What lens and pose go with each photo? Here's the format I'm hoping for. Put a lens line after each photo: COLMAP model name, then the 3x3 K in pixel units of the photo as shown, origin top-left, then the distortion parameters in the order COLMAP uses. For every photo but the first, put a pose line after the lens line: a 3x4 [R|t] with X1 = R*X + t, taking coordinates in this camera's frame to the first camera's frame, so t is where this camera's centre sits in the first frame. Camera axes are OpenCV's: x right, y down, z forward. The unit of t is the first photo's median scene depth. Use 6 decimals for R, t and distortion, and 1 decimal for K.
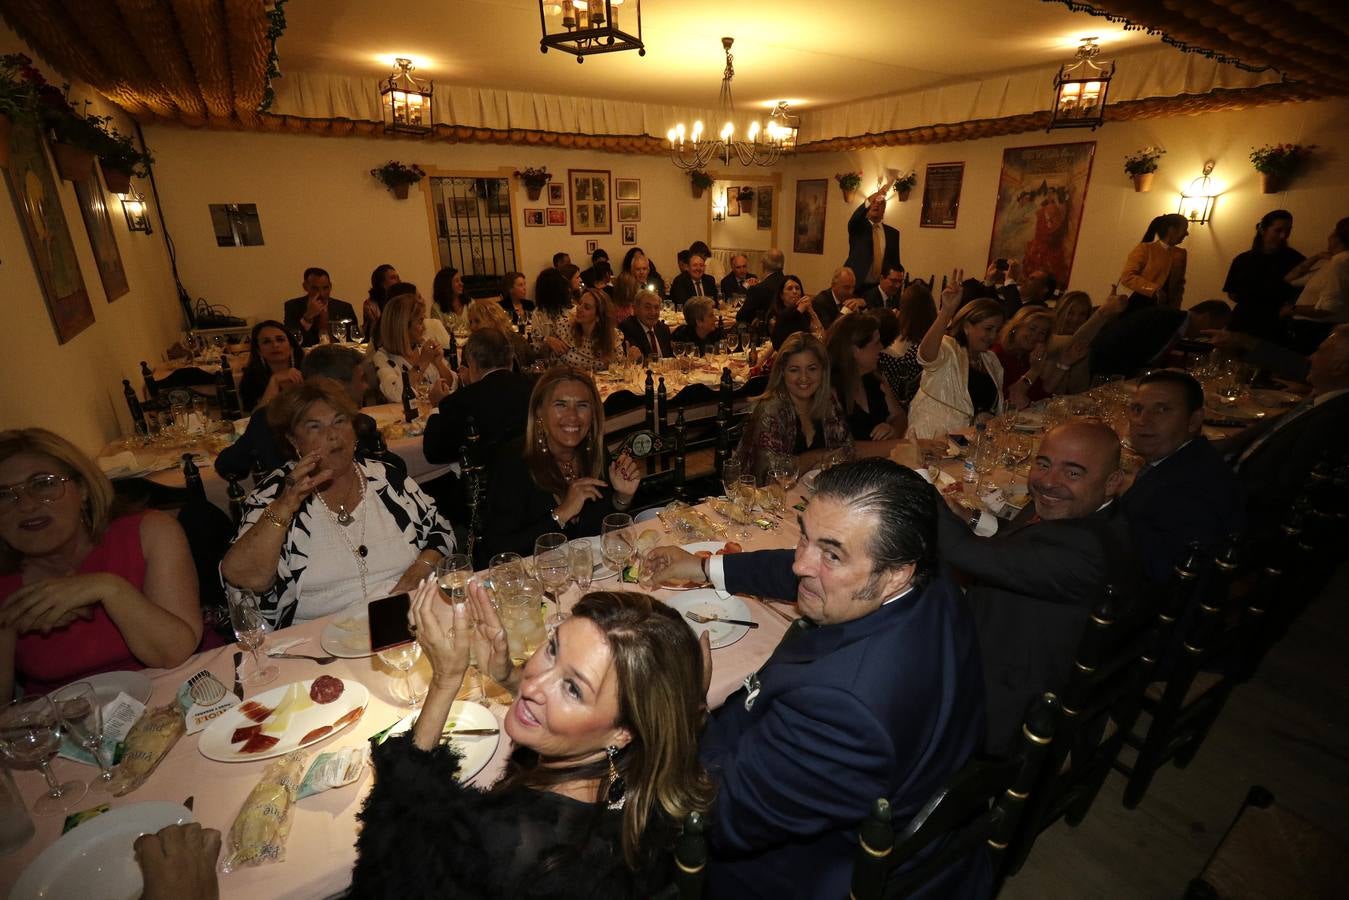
lens RADIAL K [[641.8, 0, 674.5], [0, 641.8, 450.0], [0, 0, 1]] dist [0.004103, -0.013591]
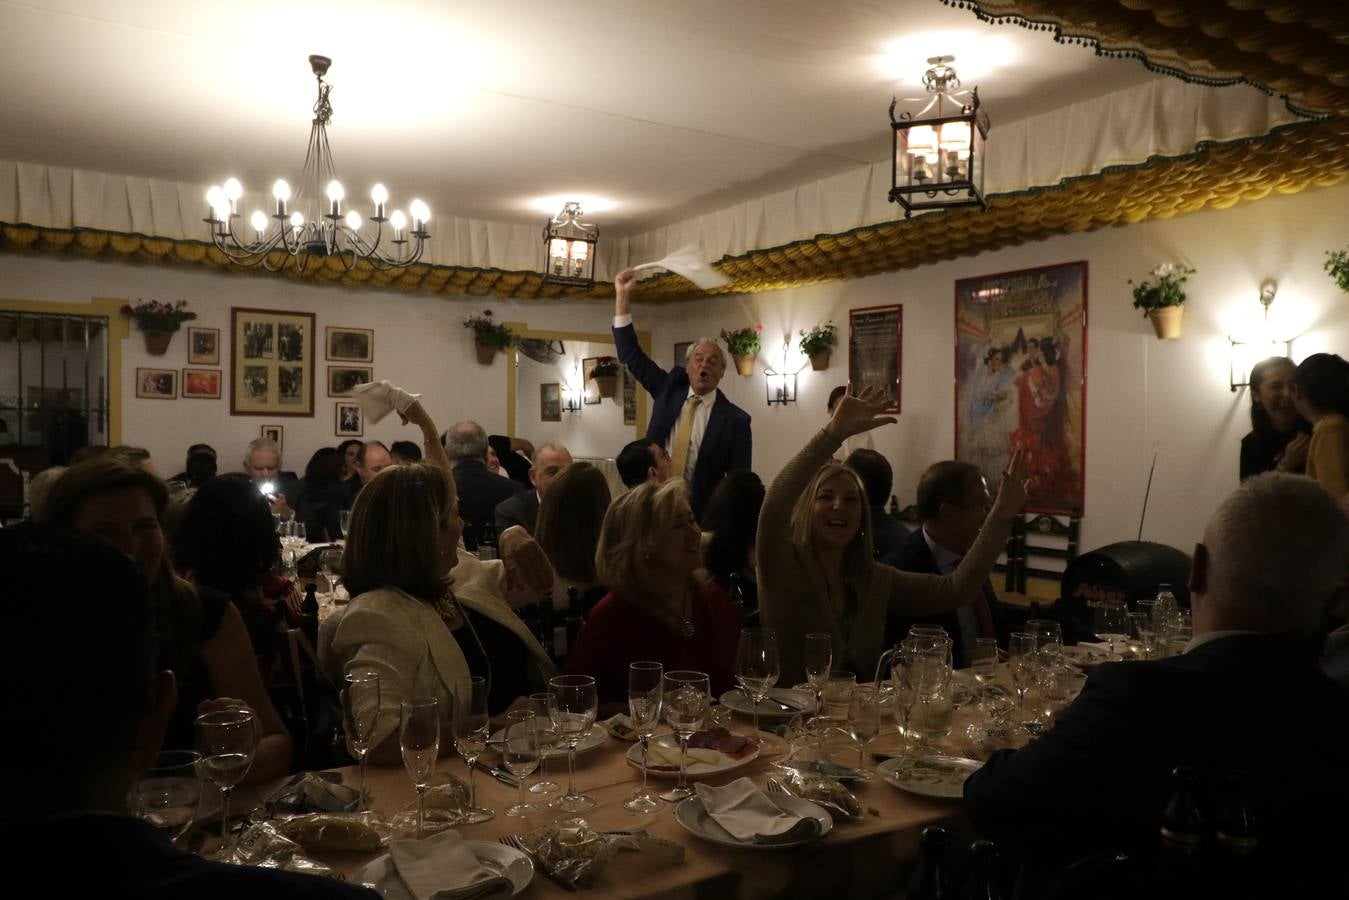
lens RADIAL K [[1075.1, 0, 674.5], [0, 1075.1, 450.0], [0, 0, 1]] dist [0.023254, 0.003477]
pose [[0.999846, 0.017436, -0.001898, 0.268549], [-0.017077, 0.943146, -0.331940, 0.000513], [-0.003998, 0.331921, 0.943299, 0.137619]]
